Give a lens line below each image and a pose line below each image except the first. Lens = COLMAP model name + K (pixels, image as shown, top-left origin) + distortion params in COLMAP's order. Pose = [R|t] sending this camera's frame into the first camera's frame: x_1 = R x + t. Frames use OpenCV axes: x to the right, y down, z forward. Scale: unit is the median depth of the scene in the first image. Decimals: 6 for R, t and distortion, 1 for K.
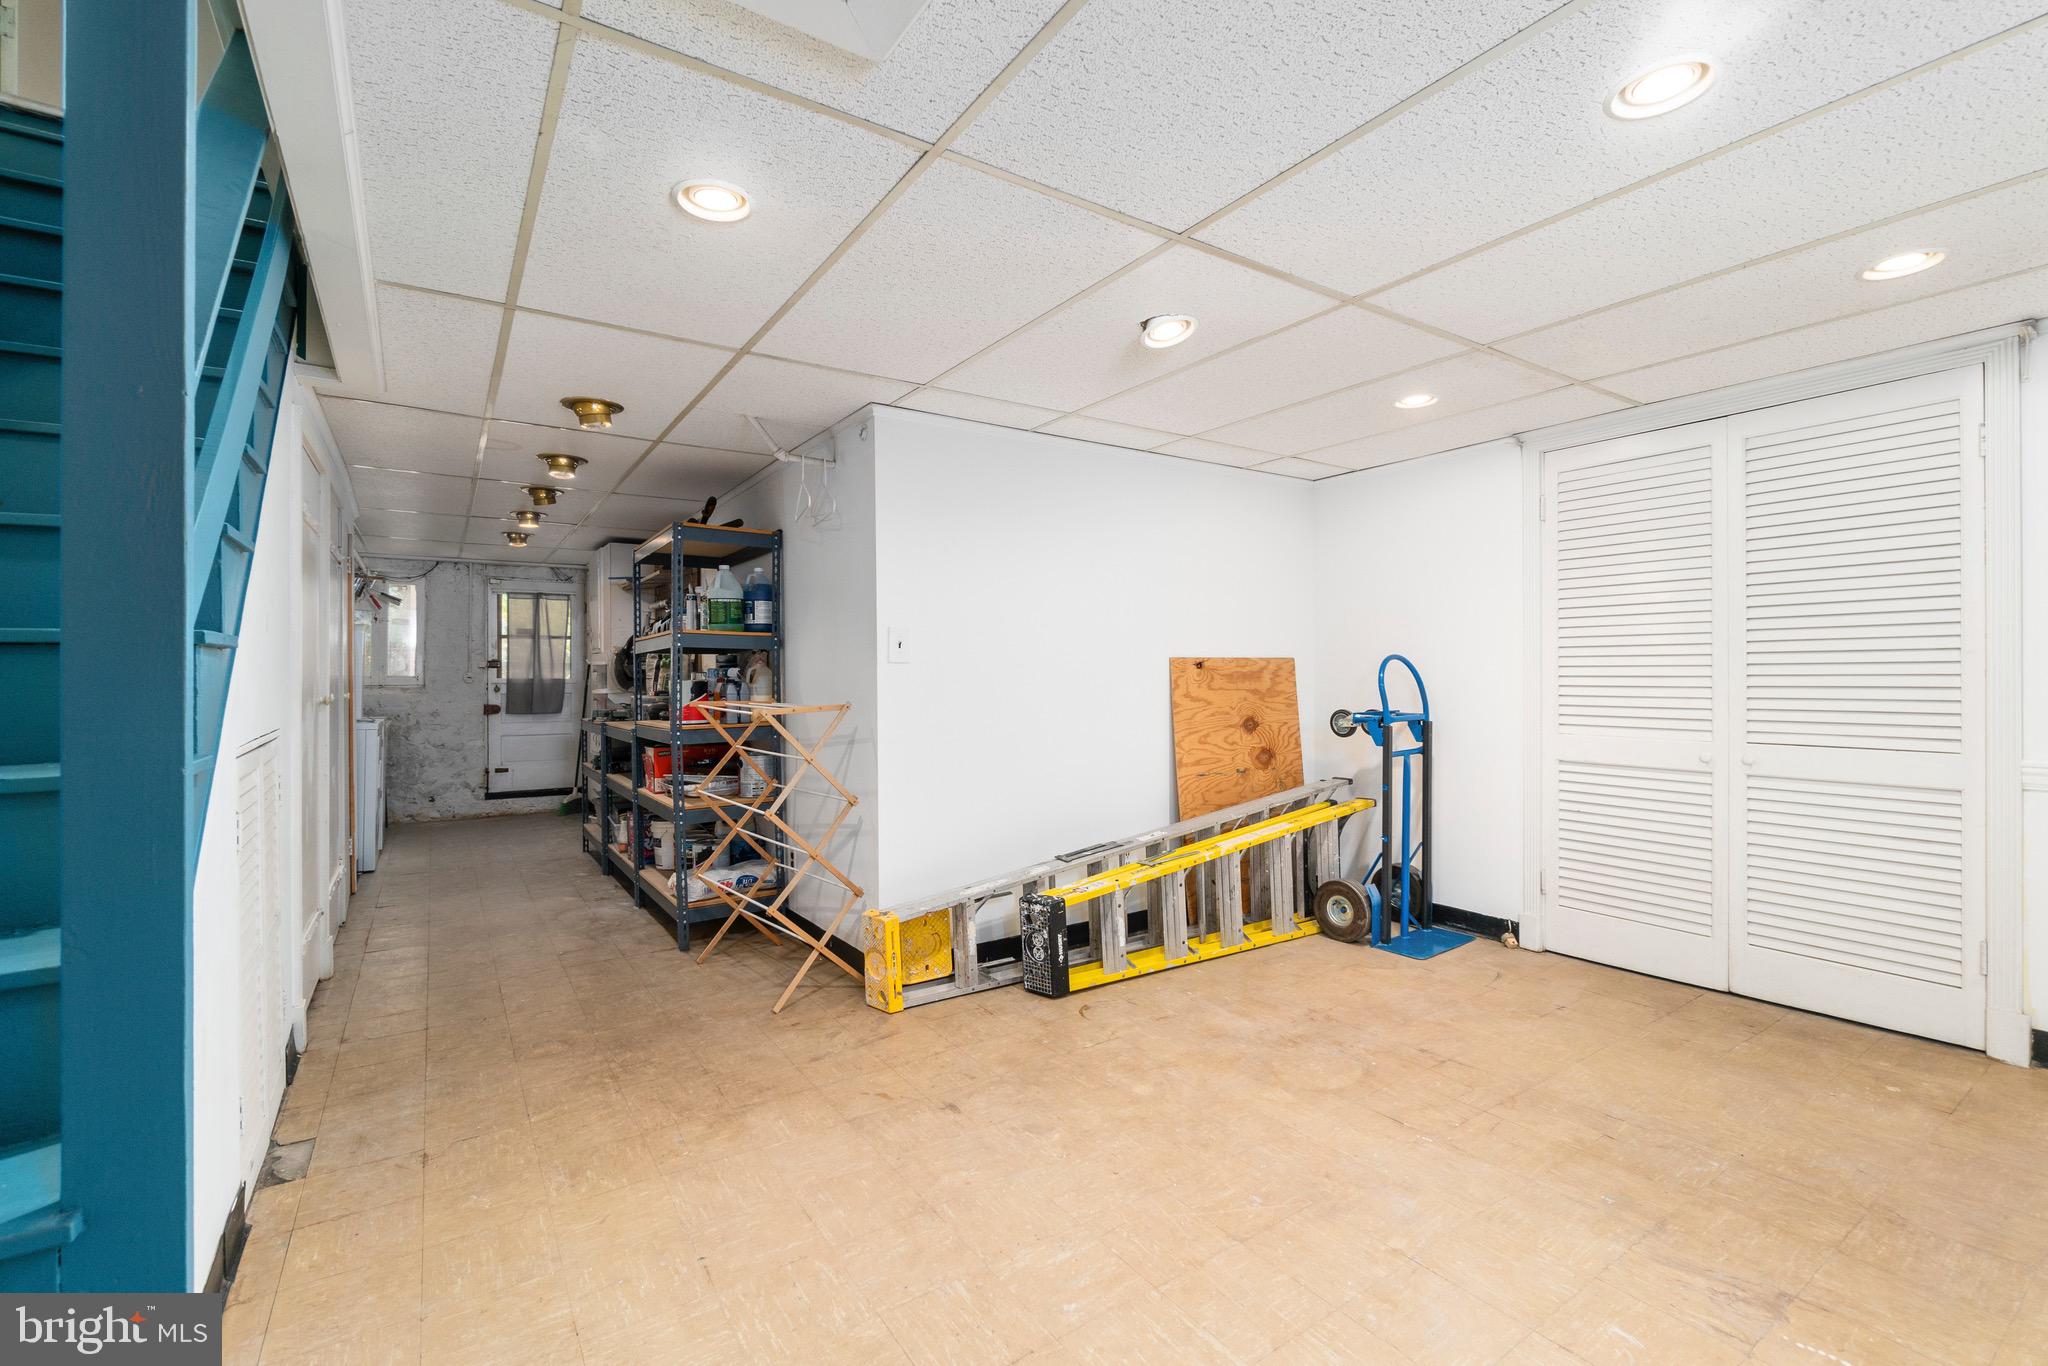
lens RADIAL K [[892.0, 0, 1013.8], [0, 892.0, 673.6], [0, 0, 1]] dist [-0.004505, 0.000866]
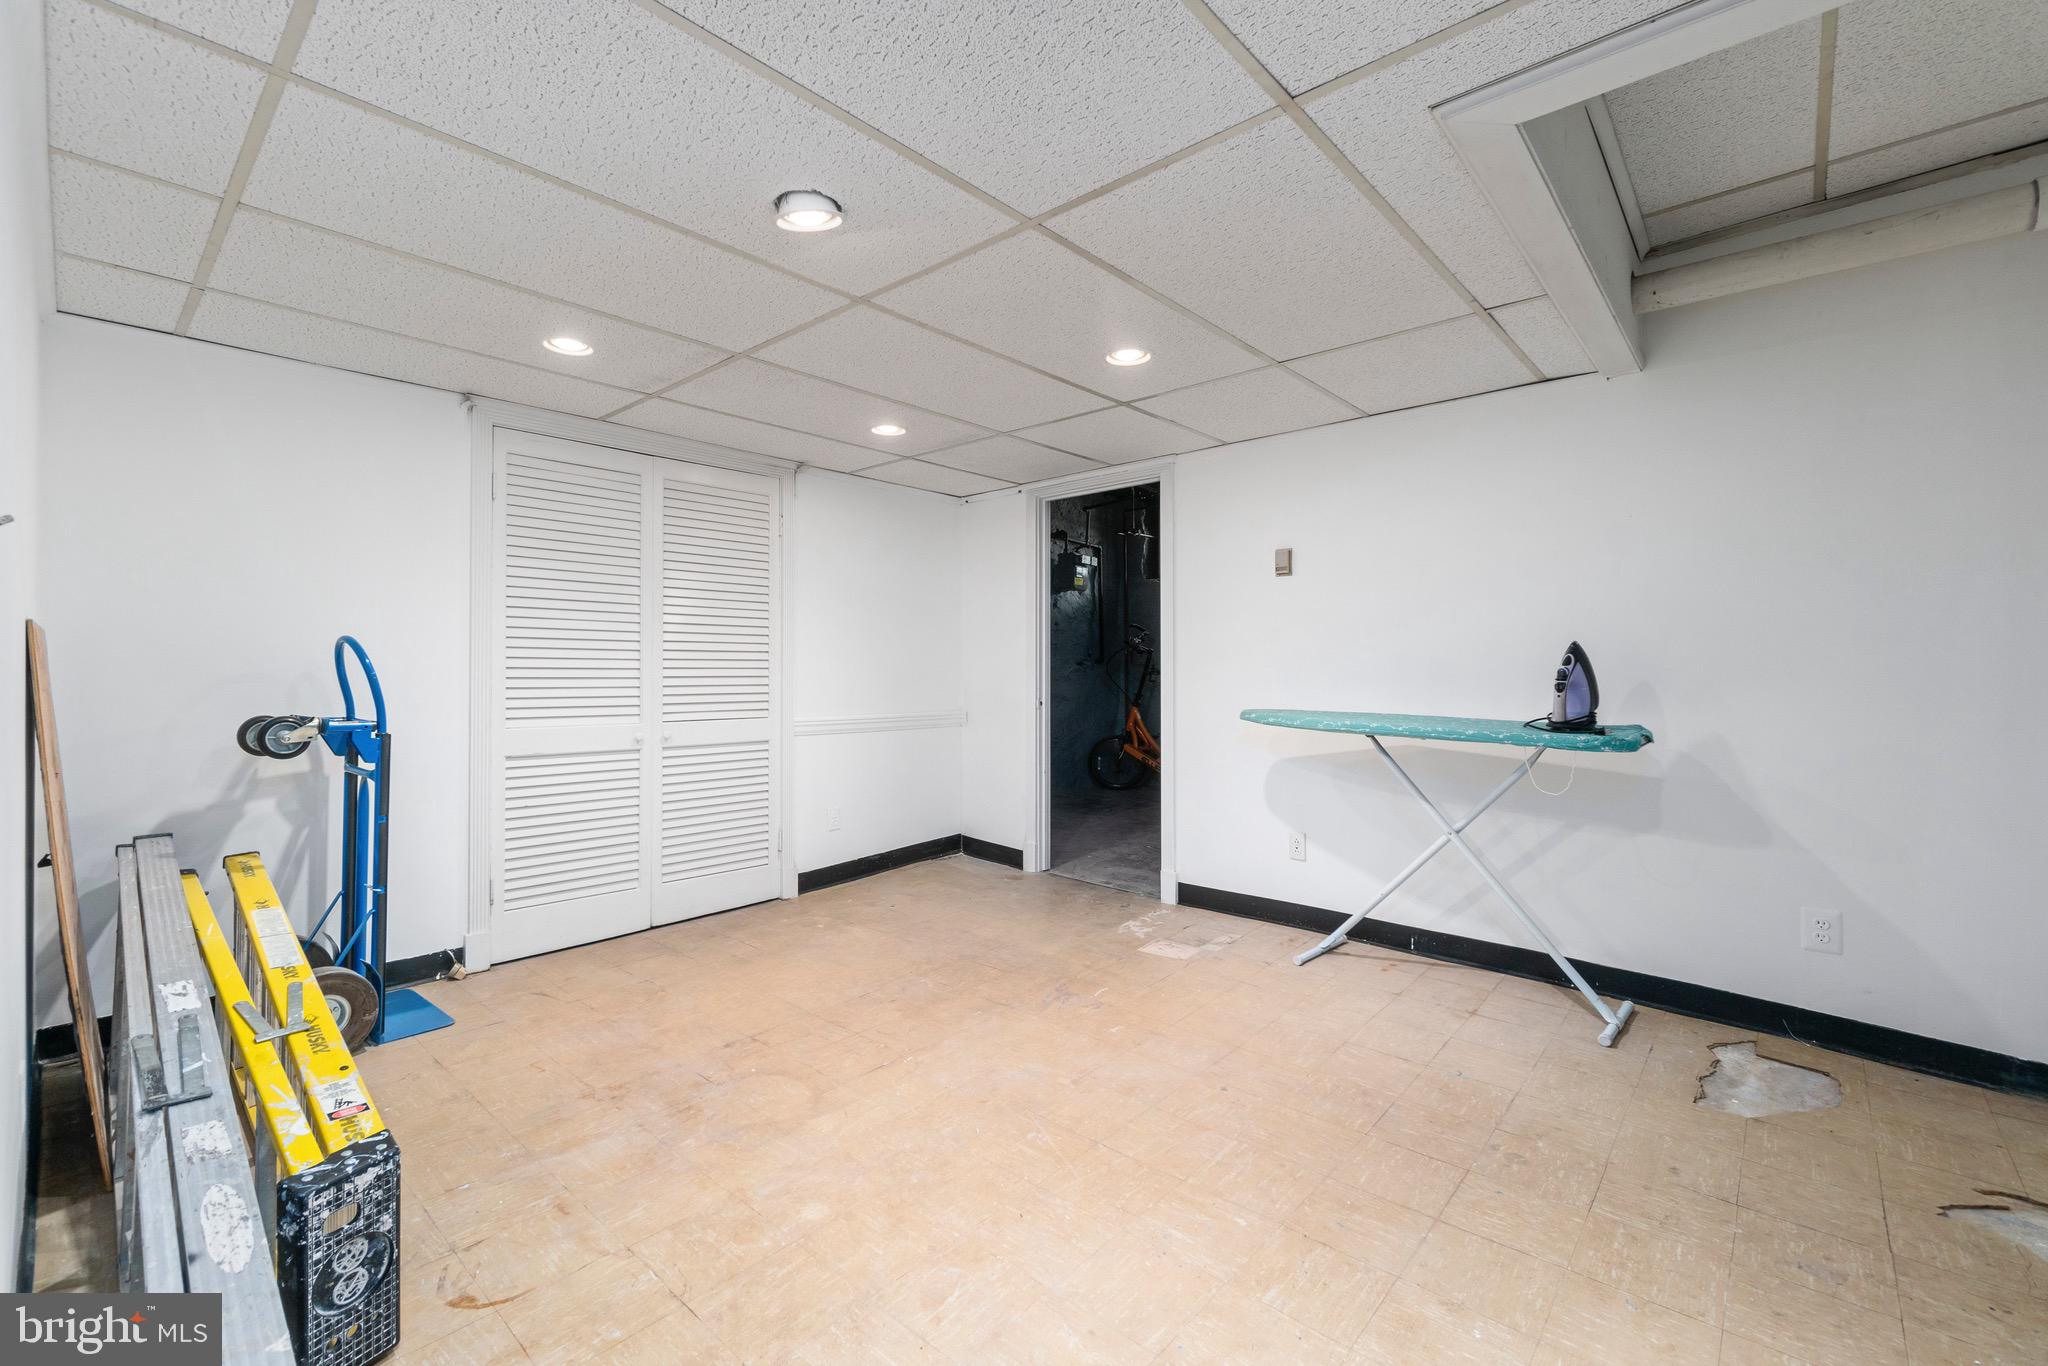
lens RADIAL K [[892.0, 0, 1012.5], [0, 892.0, 680.0], [0, 0, 1]] dist [-0.004505, 0.000866]
pose [[-0.262539, -0.004602, 0.964910, -0.541953], [-0.003046, 0.999988, 0.003941, 0.012789], [-0.964917, -0.001904, -0.262550, 0.902849]]
